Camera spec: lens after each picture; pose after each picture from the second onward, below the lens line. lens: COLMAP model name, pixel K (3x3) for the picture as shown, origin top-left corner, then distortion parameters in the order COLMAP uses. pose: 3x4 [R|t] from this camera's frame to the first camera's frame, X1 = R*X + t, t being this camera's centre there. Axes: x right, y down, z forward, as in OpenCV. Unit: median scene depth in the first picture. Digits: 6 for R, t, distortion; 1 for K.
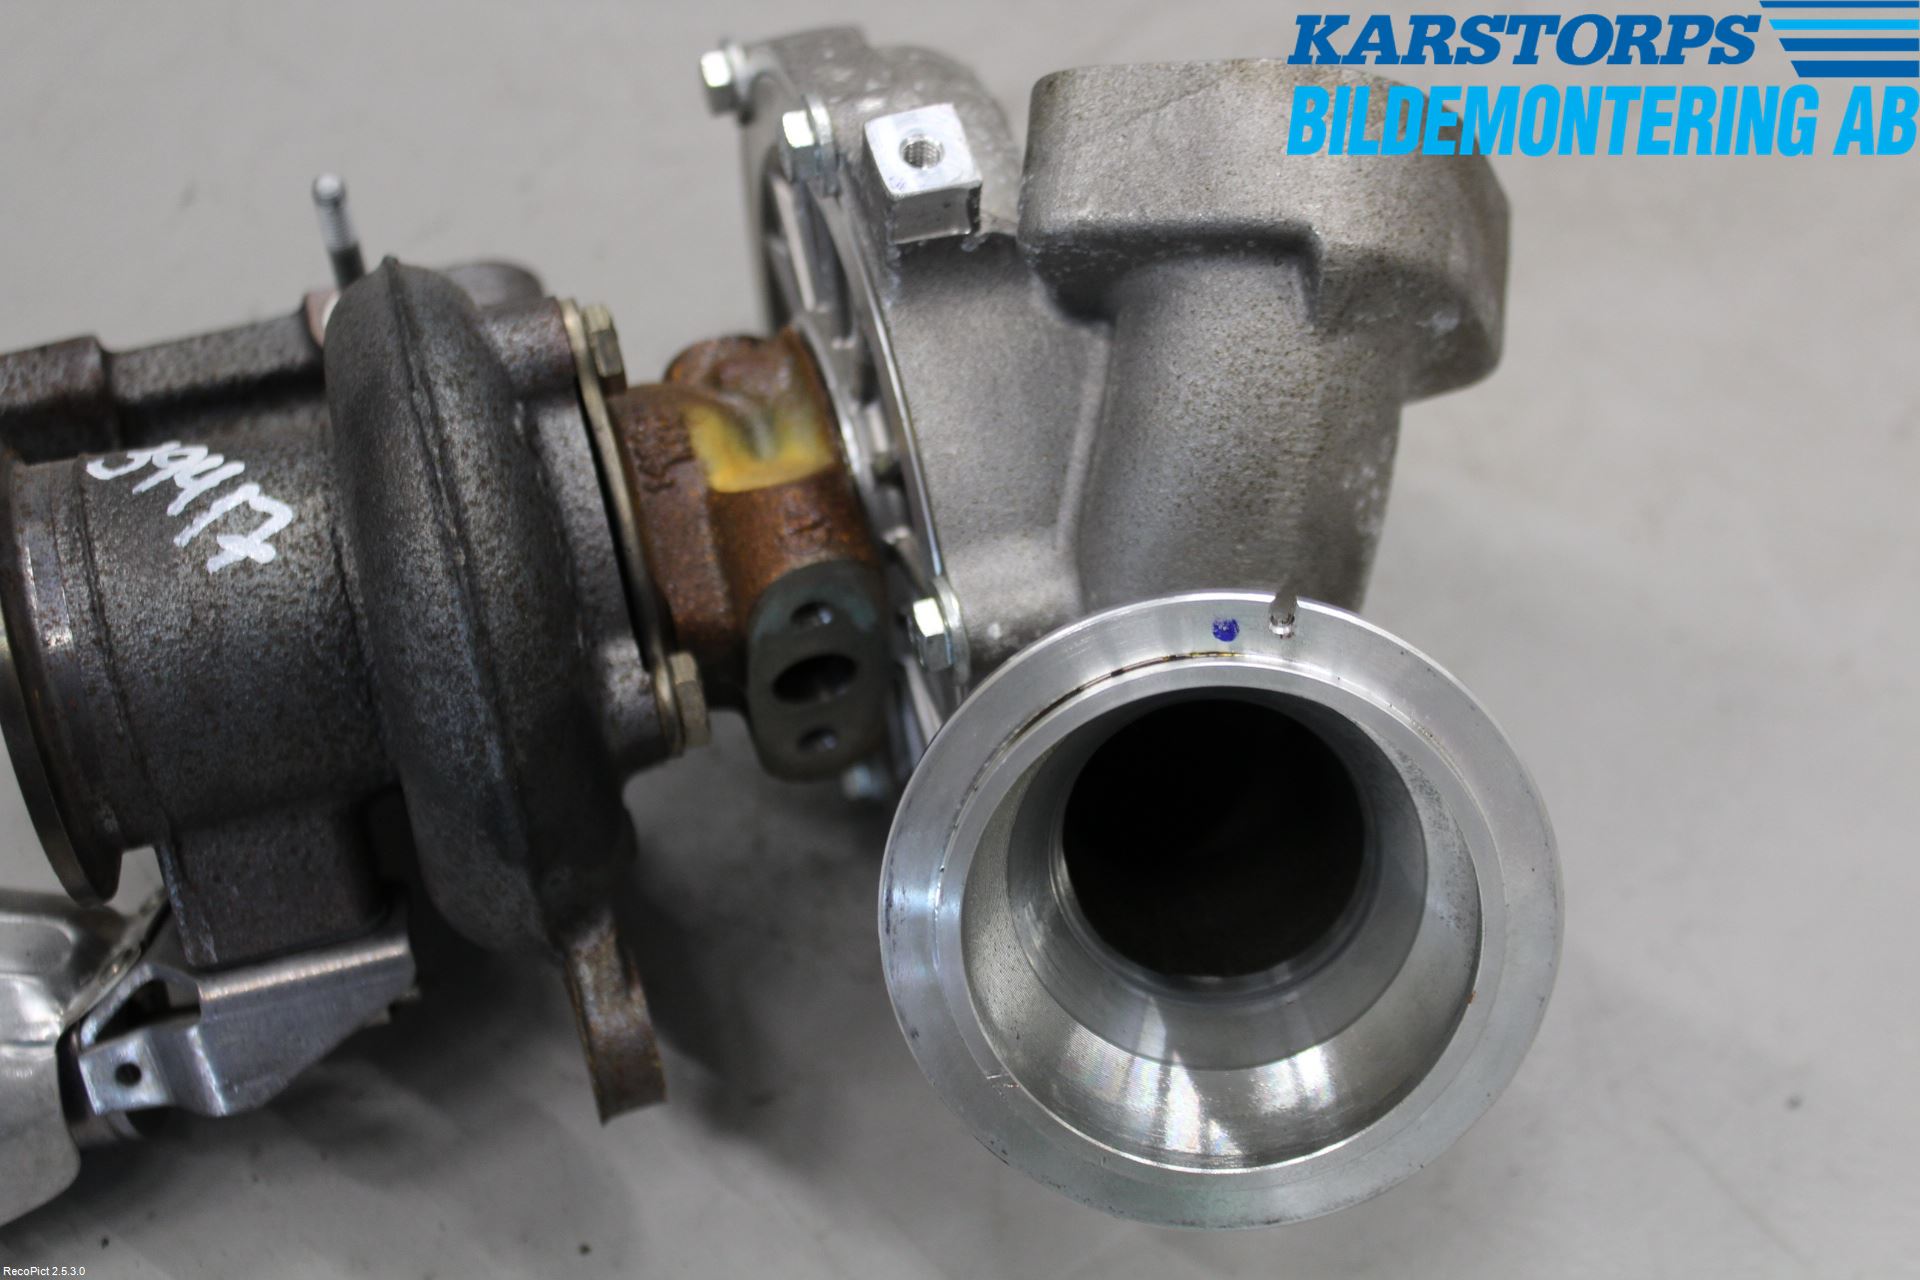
lens RADIAL K [[2731.4, 0, 960.0], [0, 2731.4, 640.0], [0, 0, 1]] dist [0.020048, 0.018833]
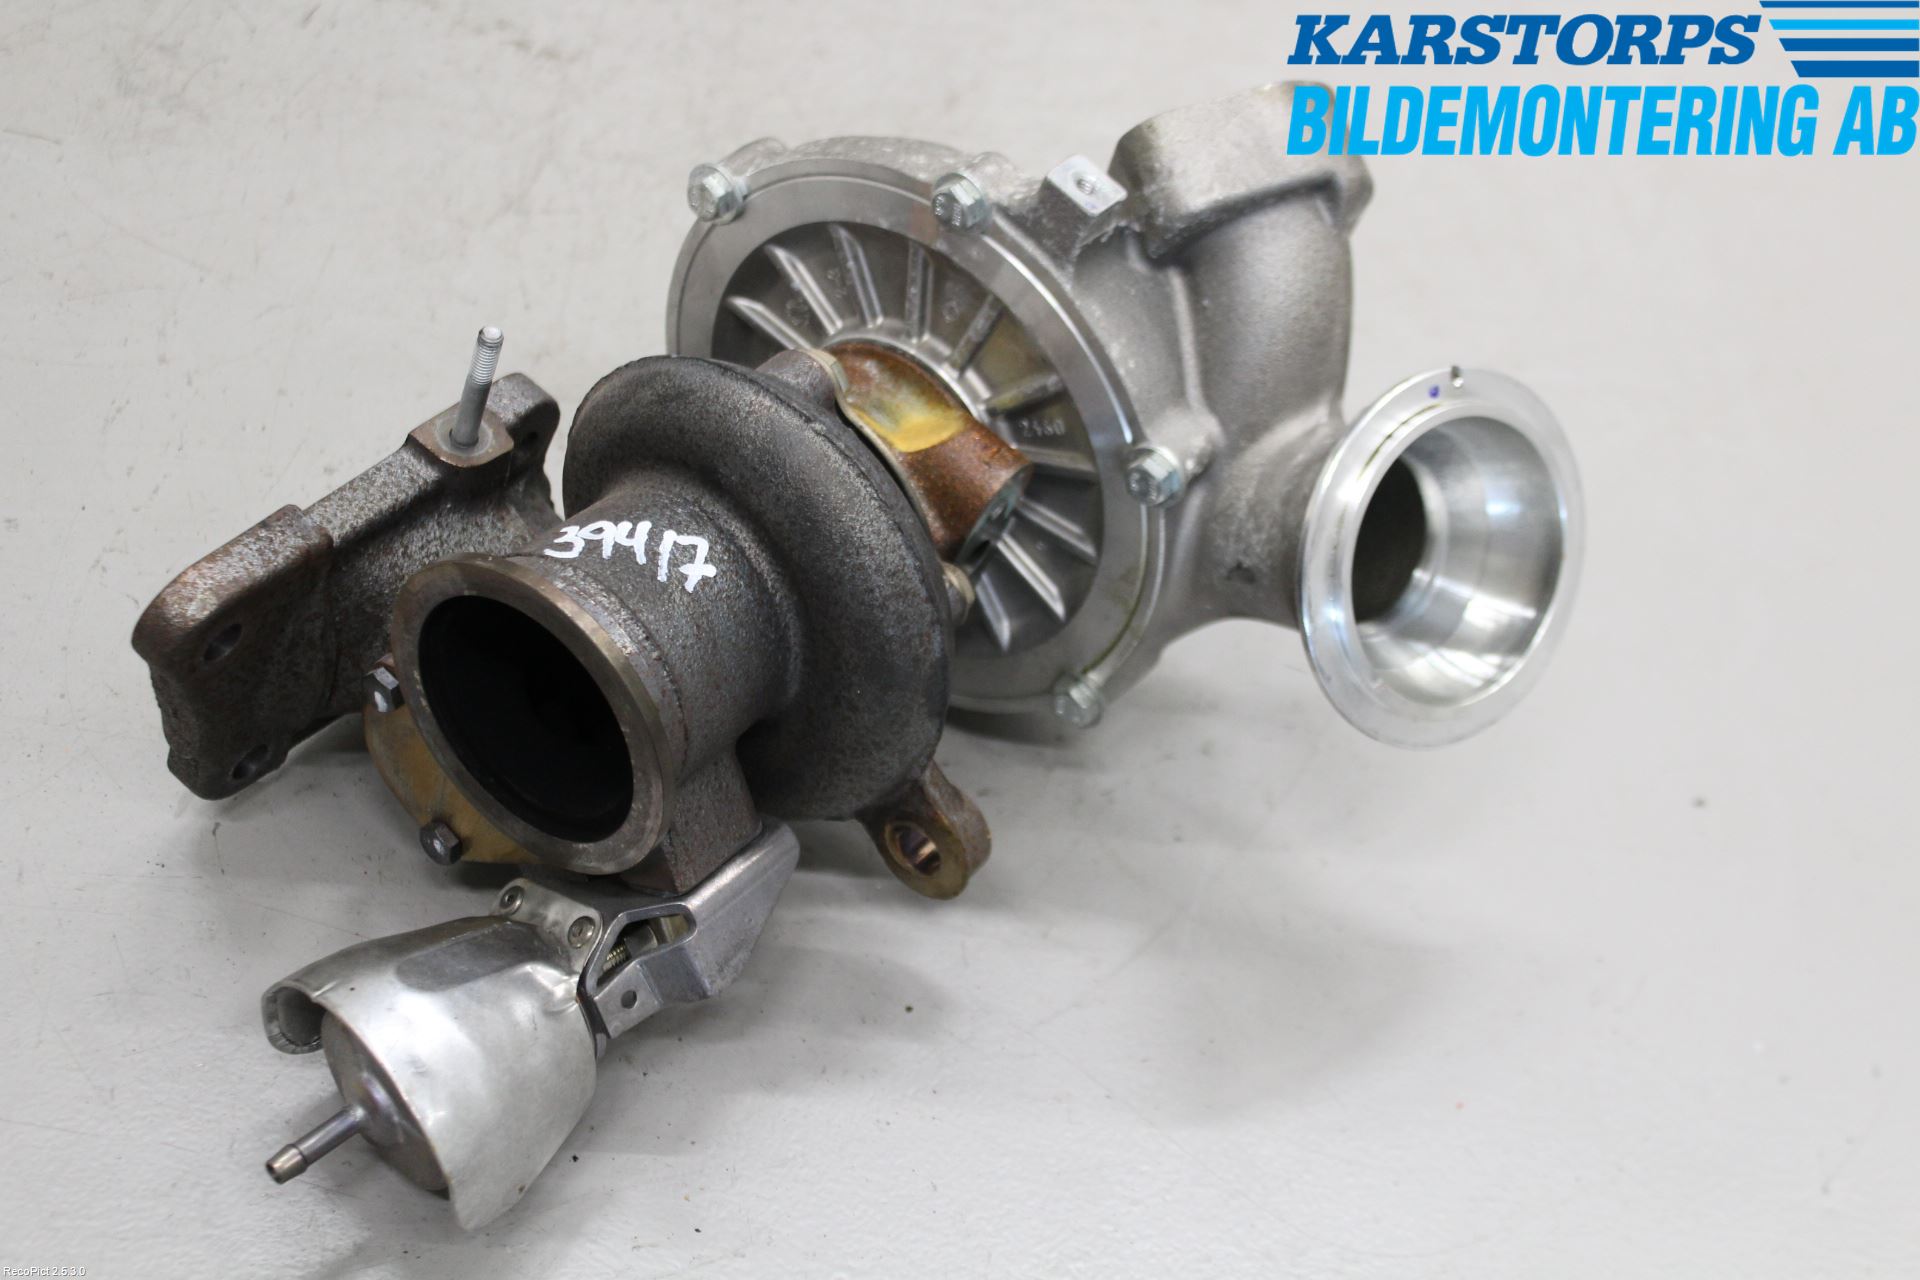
lens RADIAL K [[2731.4, 0, 960.0], [0, 2731.4, 640.0], [0, 0, 1]] dist [0.020048, 0.018833]
pose [[0.783218, -0.300592, 0.544256, -0.925780], [0.308256, 0.947938, 0.079946, -0.070226], [-0.539952, 0.105155, 0.835101, -0.238675]]
